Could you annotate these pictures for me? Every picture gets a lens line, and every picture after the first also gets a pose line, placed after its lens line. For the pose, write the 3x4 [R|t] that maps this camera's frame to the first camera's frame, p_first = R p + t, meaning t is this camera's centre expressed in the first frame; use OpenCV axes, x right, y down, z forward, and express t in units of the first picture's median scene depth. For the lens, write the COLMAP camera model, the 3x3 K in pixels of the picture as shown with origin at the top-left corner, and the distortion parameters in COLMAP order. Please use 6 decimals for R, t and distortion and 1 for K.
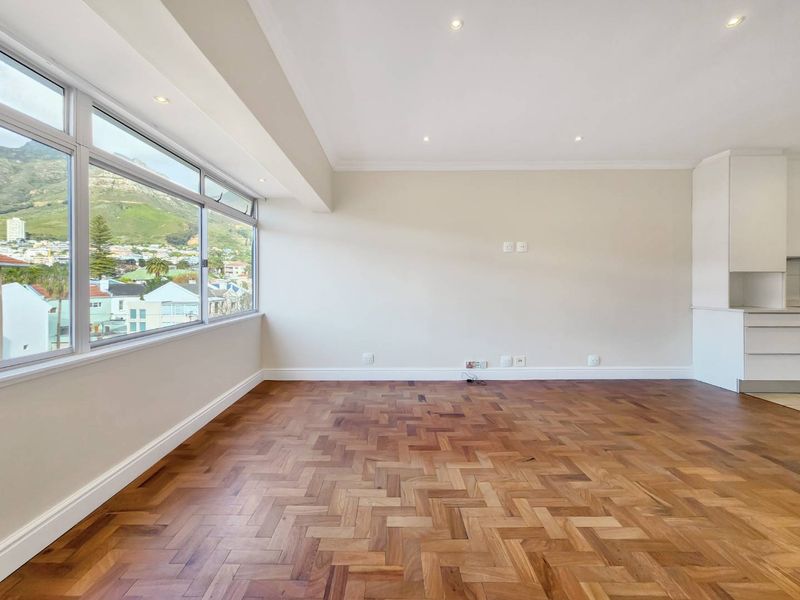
lens RADIAL K [[344.2, 0, 386.3], [0, 344.2, 283.2], [0, 0, 1]] dist [0.002551, 0.000205]
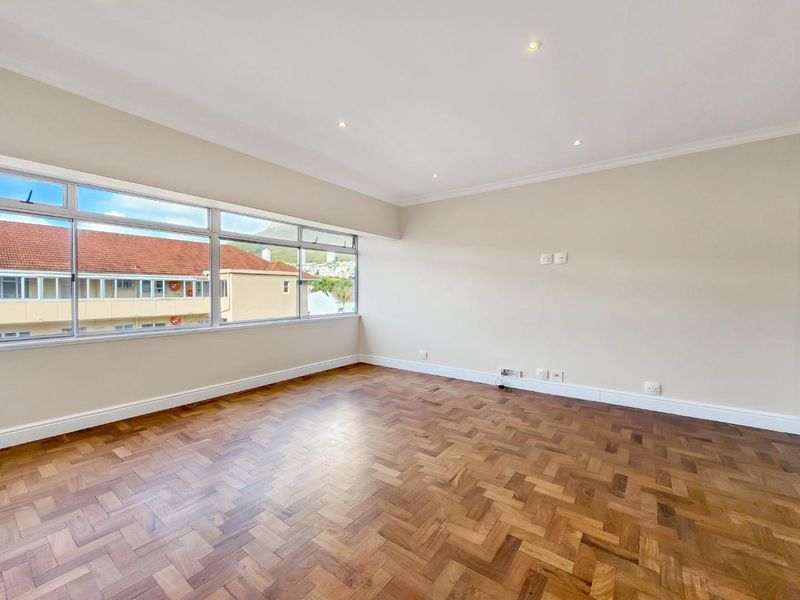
lens RADIAL K [[336.2, 0, 404.7], [0, 336.2, 296.4], [0, 0, 1]] dist [-0.000797, -0.000189]
pose [[0.813090, 0.011551, -0.582024, 0.659062], [-0.002218, 0.999857, 0.016745, -0.014874], [0.582134, -0.012324, 0.812999, -0.022401]]
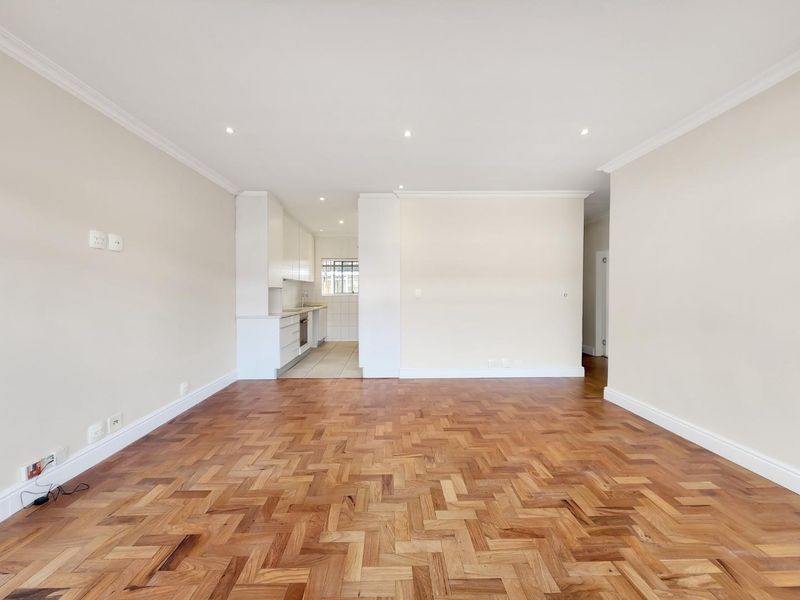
lens RADIAL K [[336.2, 0, 404.7], [0, 336.2, 296.4], [0, 0, 1]] dist [-0.000797, -0.000189]
pose [[-0.039836, -0.012811, 0.999124, -0.278472], [-0.000452, 0.999918, 0.012804, -0.016263], [-0.999206, 0.000059, -0.039839, 0.550163]]
